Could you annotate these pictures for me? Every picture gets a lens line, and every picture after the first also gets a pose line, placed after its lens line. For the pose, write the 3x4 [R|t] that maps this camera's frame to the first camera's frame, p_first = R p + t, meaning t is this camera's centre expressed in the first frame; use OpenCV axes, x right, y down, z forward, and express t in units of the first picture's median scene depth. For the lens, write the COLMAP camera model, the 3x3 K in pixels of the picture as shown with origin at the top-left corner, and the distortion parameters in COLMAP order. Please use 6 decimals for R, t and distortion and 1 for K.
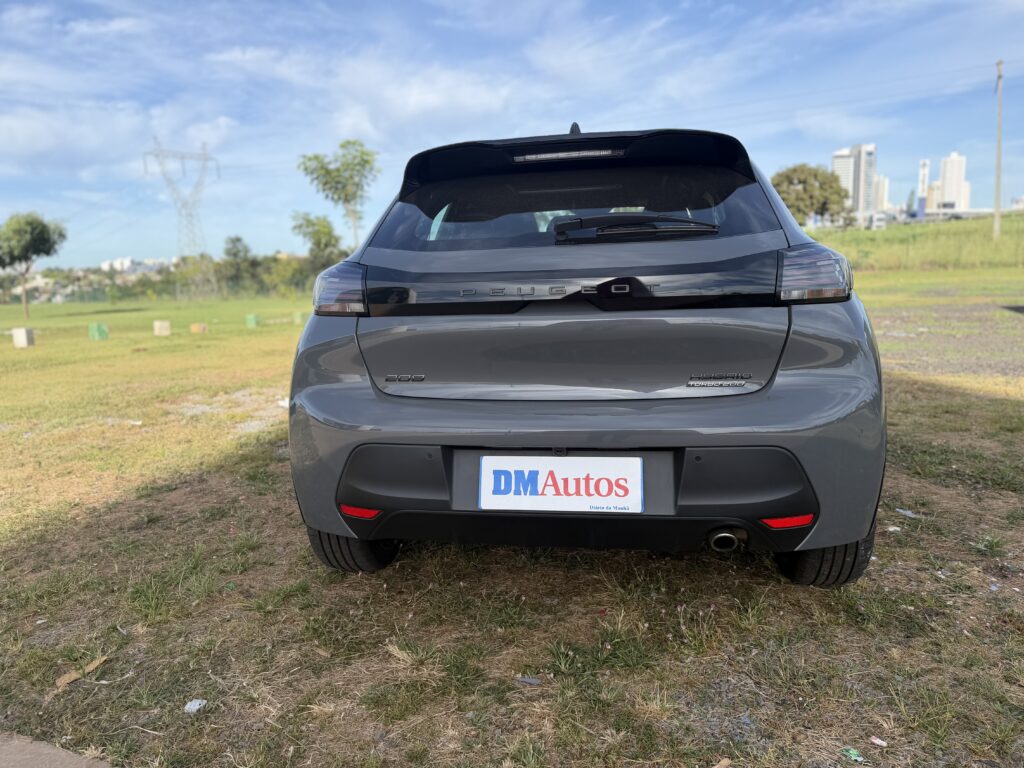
lens RADIAL K [[690.3, 0, 449.1], [0, 690.3, 361.5], [0, 0, 1]] dist [-0.000559, -0.002360]
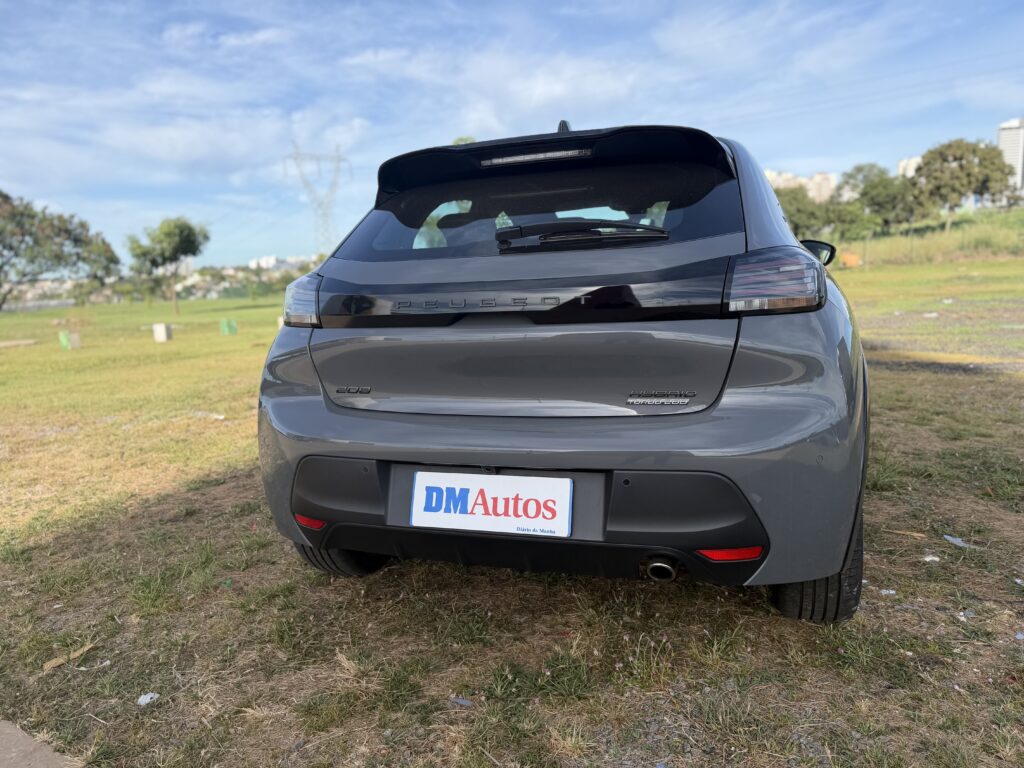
lens RADIAL K [[681.7, 0, 496.2], [0, 681.7, 365.0], [0, 0, 1]] dist [0.002729, -0.005946]
pose [[0.987576, 0.006146, -0.157023, 0.267334], [-0.002772, 0.999761, 0.021701, -0.030952], [0.157119, -0.020996, 0.987357, 0.052757]]
